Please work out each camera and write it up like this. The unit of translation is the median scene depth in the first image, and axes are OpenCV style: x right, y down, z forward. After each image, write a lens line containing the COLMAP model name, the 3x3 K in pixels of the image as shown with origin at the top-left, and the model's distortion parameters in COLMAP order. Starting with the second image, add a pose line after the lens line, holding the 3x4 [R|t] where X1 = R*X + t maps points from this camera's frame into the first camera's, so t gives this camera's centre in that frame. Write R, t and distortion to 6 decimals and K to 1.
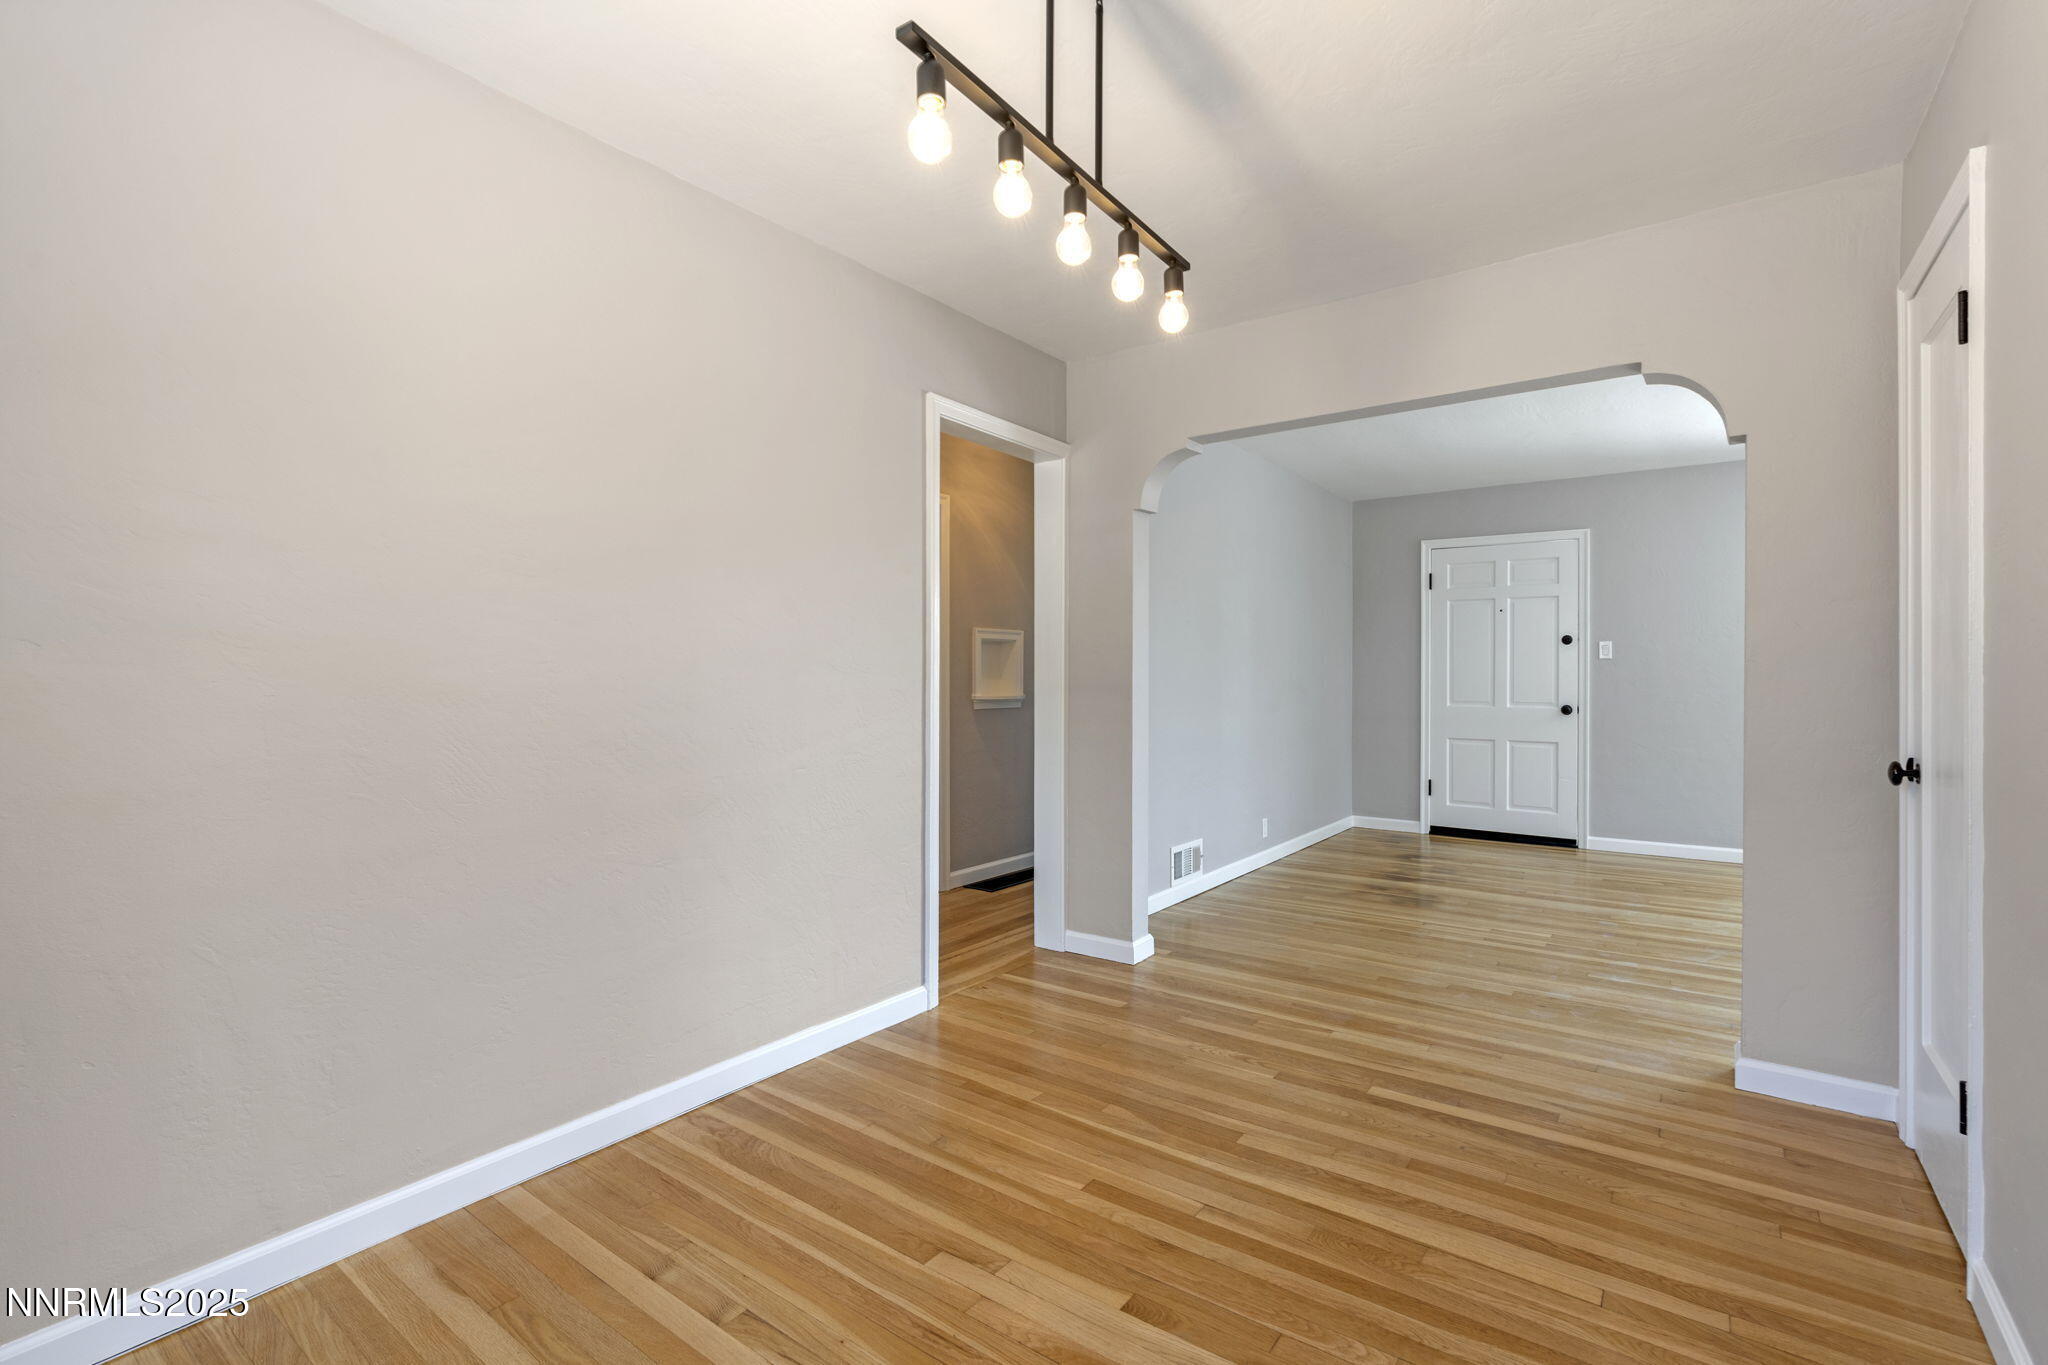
lens RADIAL K [[932.3, 0, 1033.5], [0, 932.3, 676.7], [0, 0, 1]] dist [-0.017626, 0.008785]
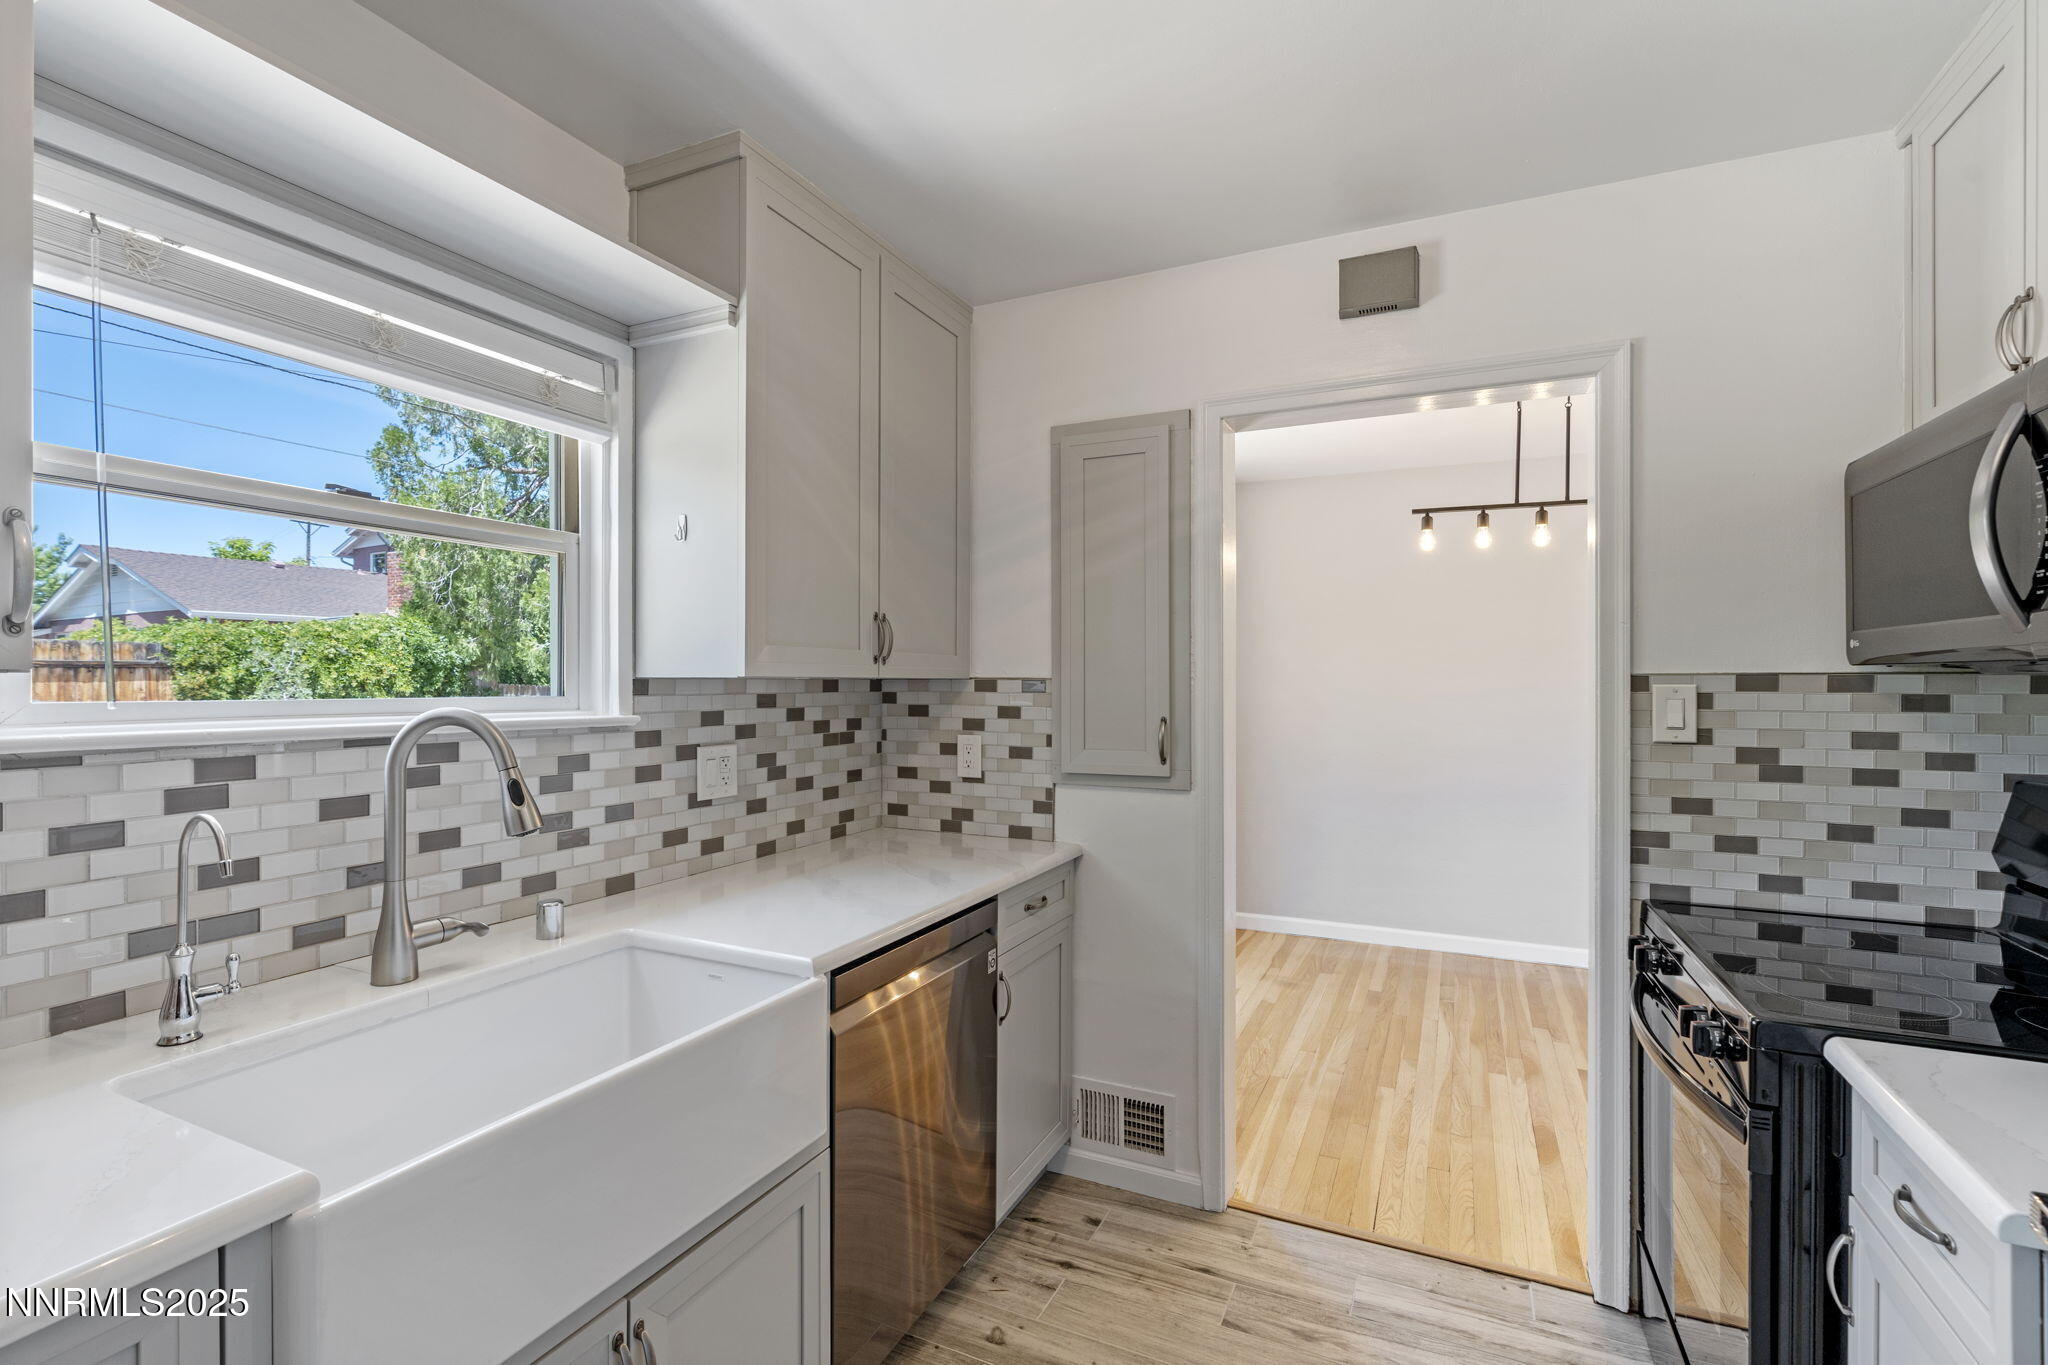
lens RADIAL K [[911.1, 0, 1024.0], [0, 911.1, 682.5], [0, 0, 1]] dist [-0.010738, 0.000349]
pose [[0.186926, 0.004148, -0.982365, 1.172655], [-0.006004, 0.999977, 0.003080, -0.087427], [0.982356, 0.005322, 0.186946, -0.340309]]
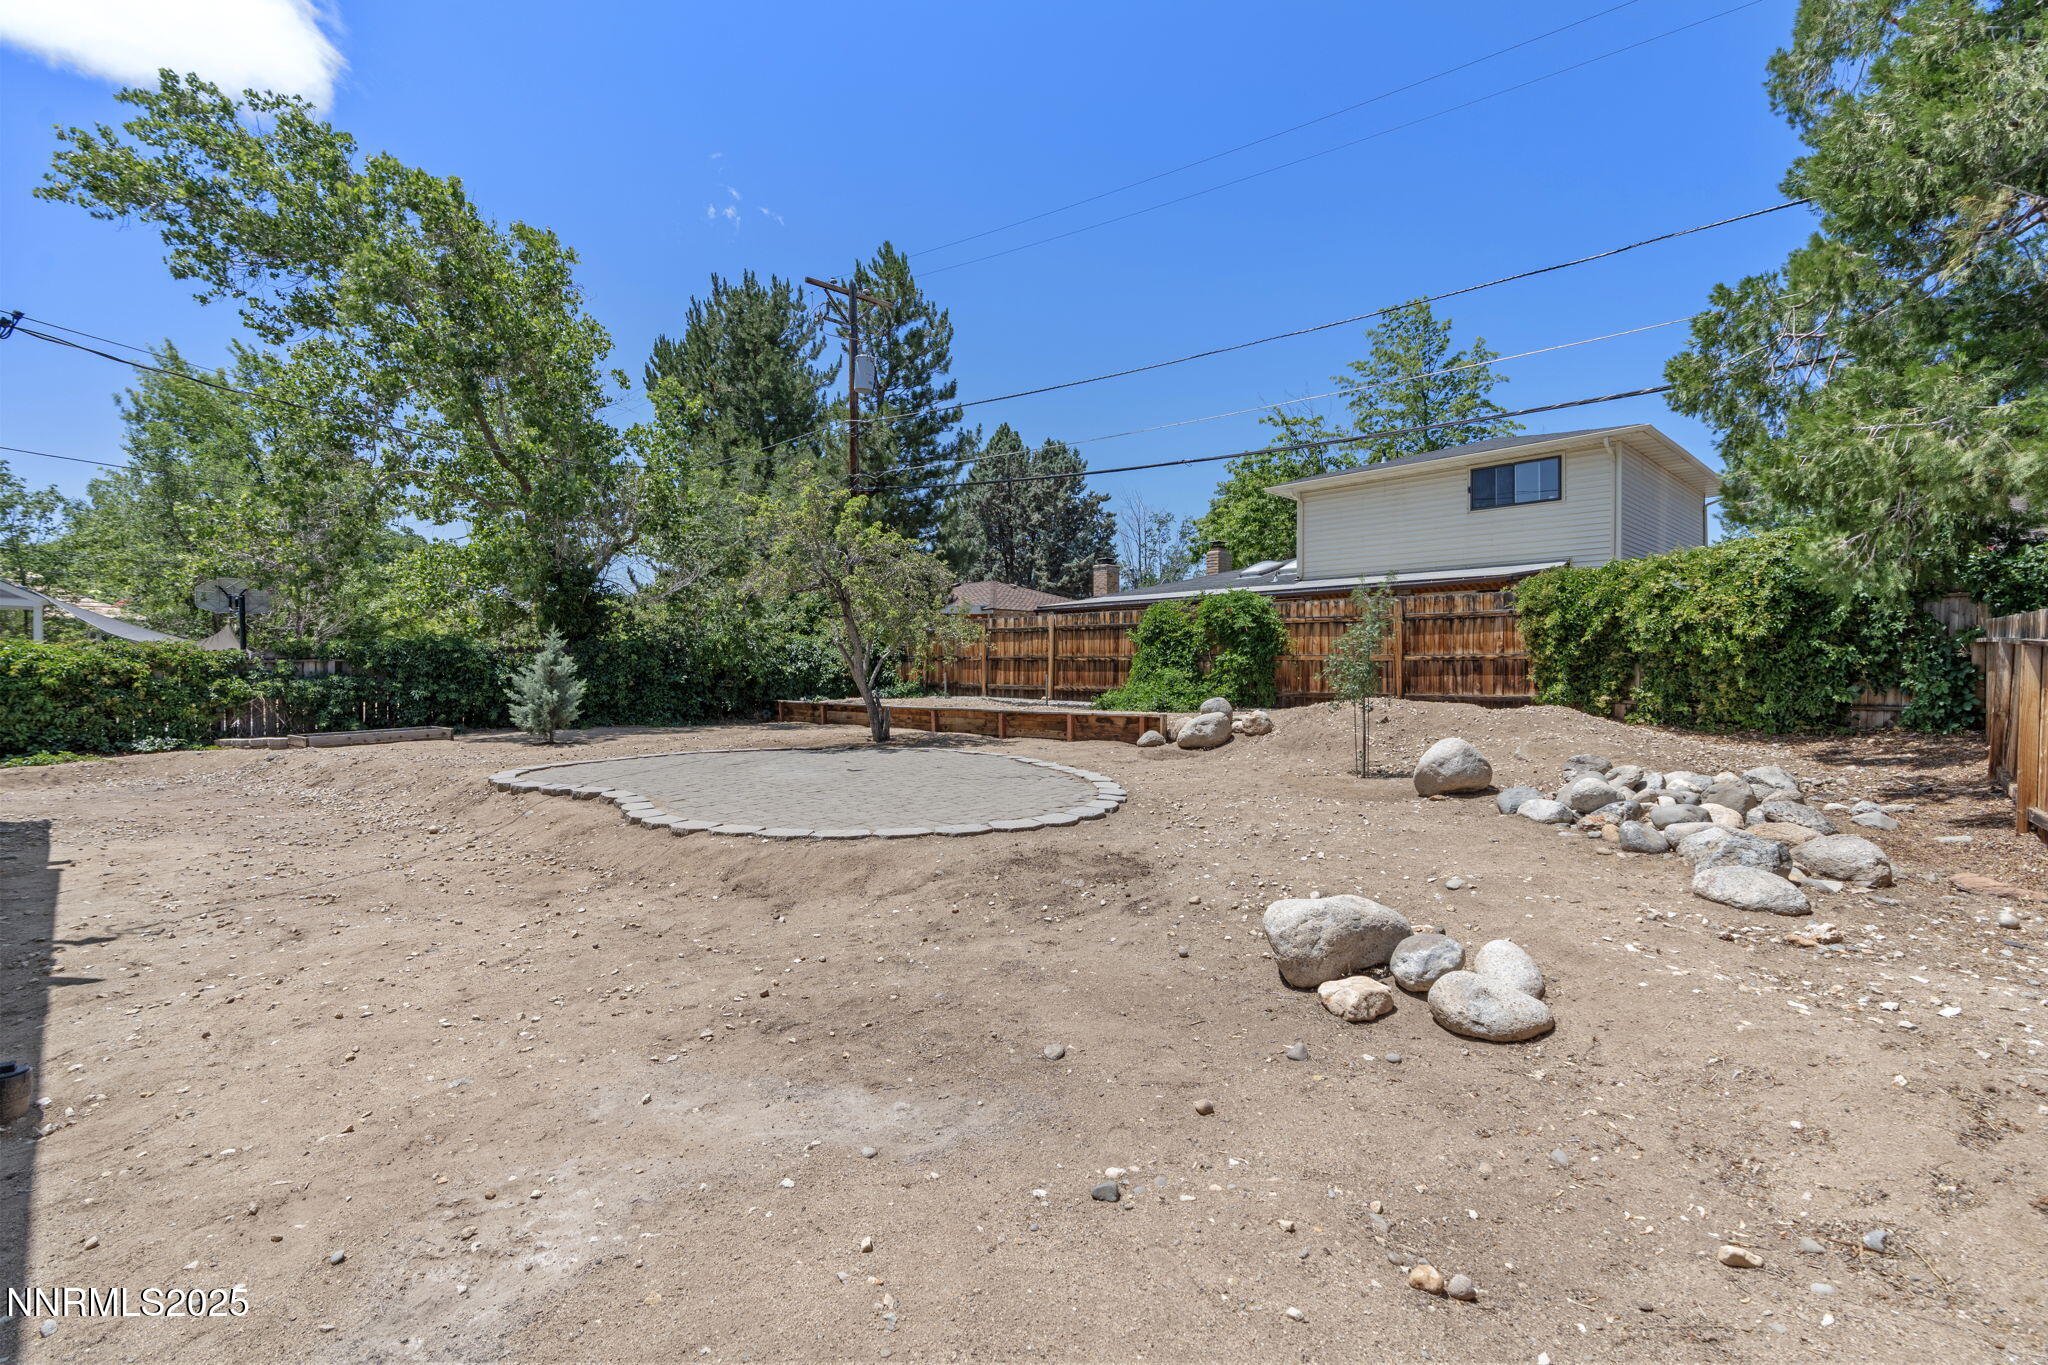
lens RADIAL K [[926.1, 0, 1034.8], [0, 926.1, 657.4], [0, 0, 1]] dist [-0.014819, 0.006921]
pose [[-0.990760, 0.002547, 0.135603, -2.987692], [0.001438, 0.999965, -0.008280, 0.154926], [-0.135619, -0.008008, -0.990729, 1.429621]]
